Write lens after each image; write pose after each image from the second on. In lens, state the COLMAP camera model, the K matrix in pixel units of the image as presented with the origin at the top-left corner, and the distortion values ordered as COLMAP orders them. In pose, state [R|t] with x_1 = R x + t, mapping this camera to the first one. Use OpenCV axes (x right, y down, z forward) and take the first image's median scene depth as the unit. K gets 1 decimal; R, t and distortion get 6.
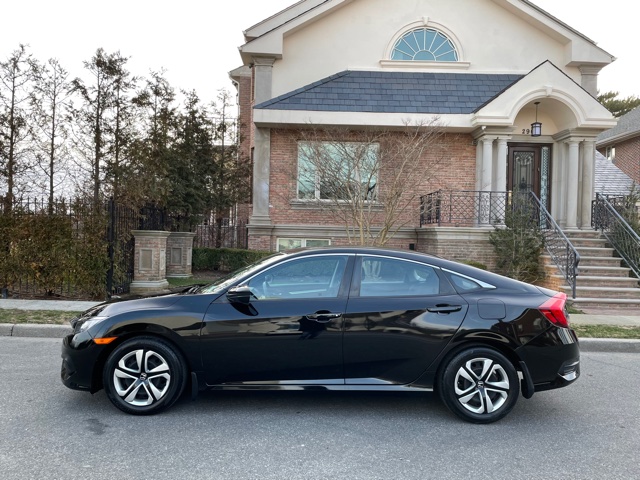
lens RADIAL K [[478.2, 0, 320.7], [0, 478.2, 237.8], [0, 0, 1]] dist [0.085402, -0.109371]
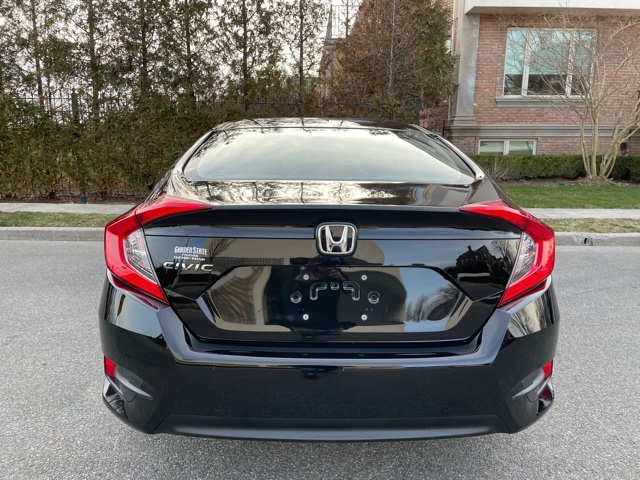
lens RADIAL K [[480.4, 0, 320.0], [0, 480.4, 240.0], [0, 0, 1]] dist [0.073291, -0.090272]
pose [[0.999808, -0.019493, 0.001842, -0.423640], [0.018746, 0.980153, 0.197355, 0.000084], [-0.005652, -0.197283, 0.980330, 0.030254]]
